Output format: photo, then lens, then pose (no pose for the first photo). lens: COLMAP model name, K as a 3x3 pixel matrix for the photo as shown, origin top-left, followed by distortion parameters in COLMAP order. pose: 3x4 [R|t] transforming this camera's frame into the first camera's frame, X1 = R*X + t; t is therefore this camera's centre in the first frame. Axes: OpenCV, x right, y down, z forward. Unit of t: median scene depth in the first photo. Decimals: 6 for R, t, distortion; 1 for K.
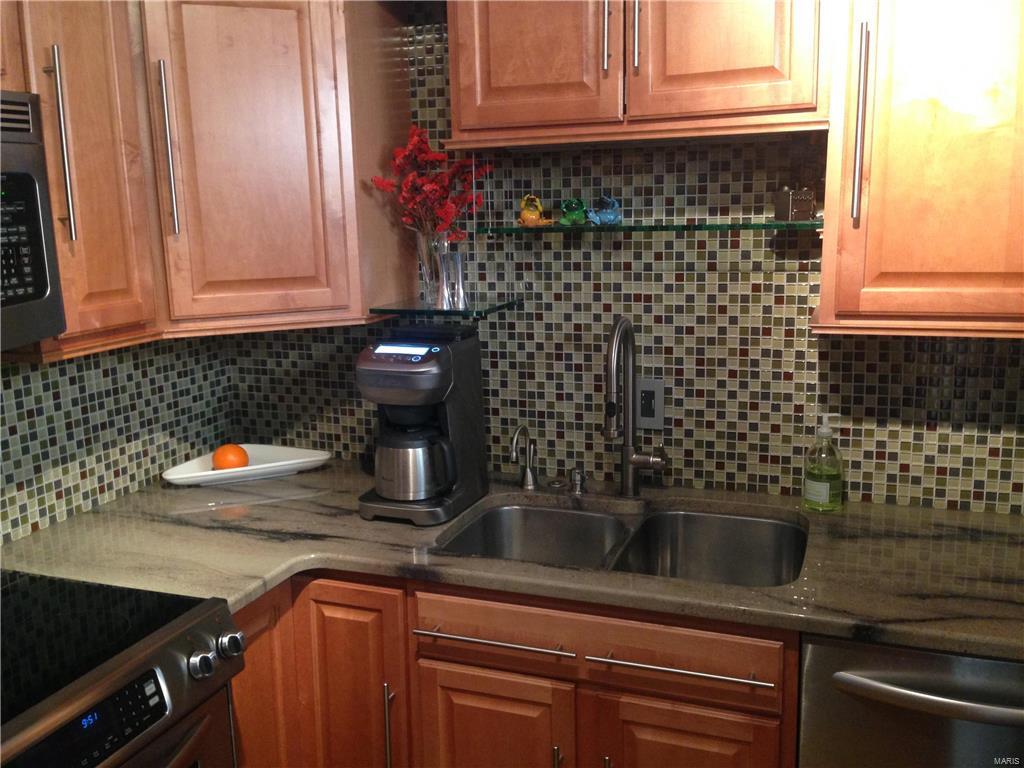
lens RADIAL K [[933.2, 0, 514.6], [0, 933.2, 382.7], [0, 0, 1]] dist [0.045185, 0.000000]
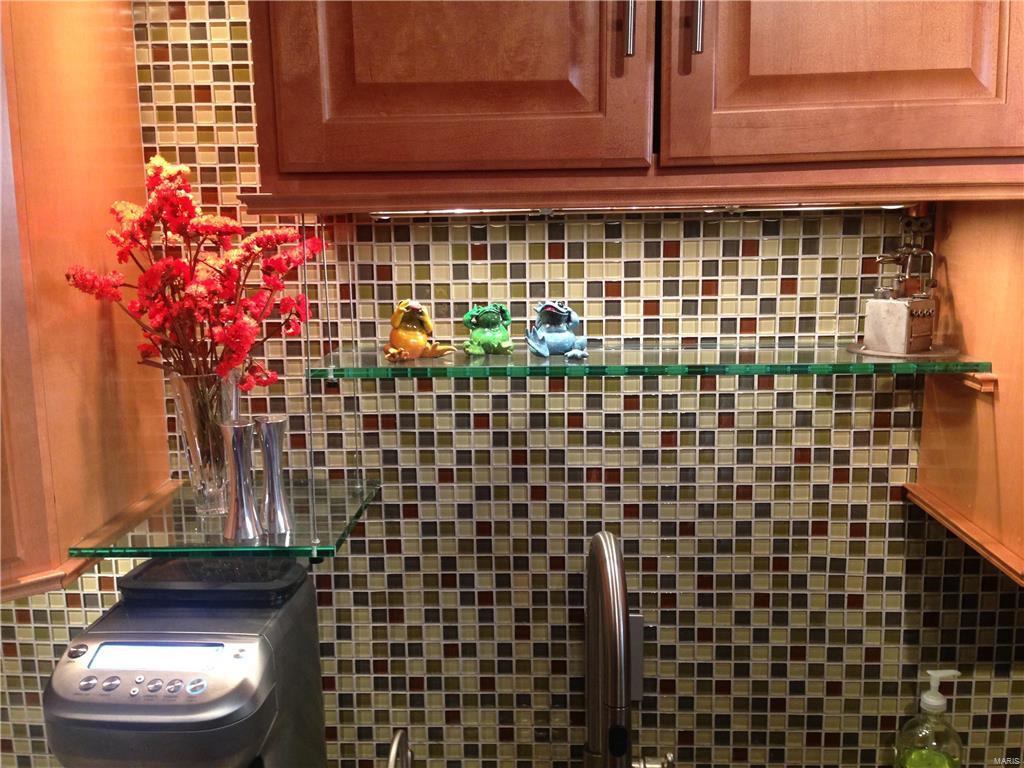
lens RADIAL K [[933.2, 0, 507.8], [0, 933.2, 378.4], [0, 0, 1]] dist [0.045185, 0.000000]
pose [[0.953432, -0.039364, 0.299029, -0.084164], [0.049017, 0.998489, -0.024846, -0.138898], [-0.297599, 0.038346, 0.953920, 0.484443]]
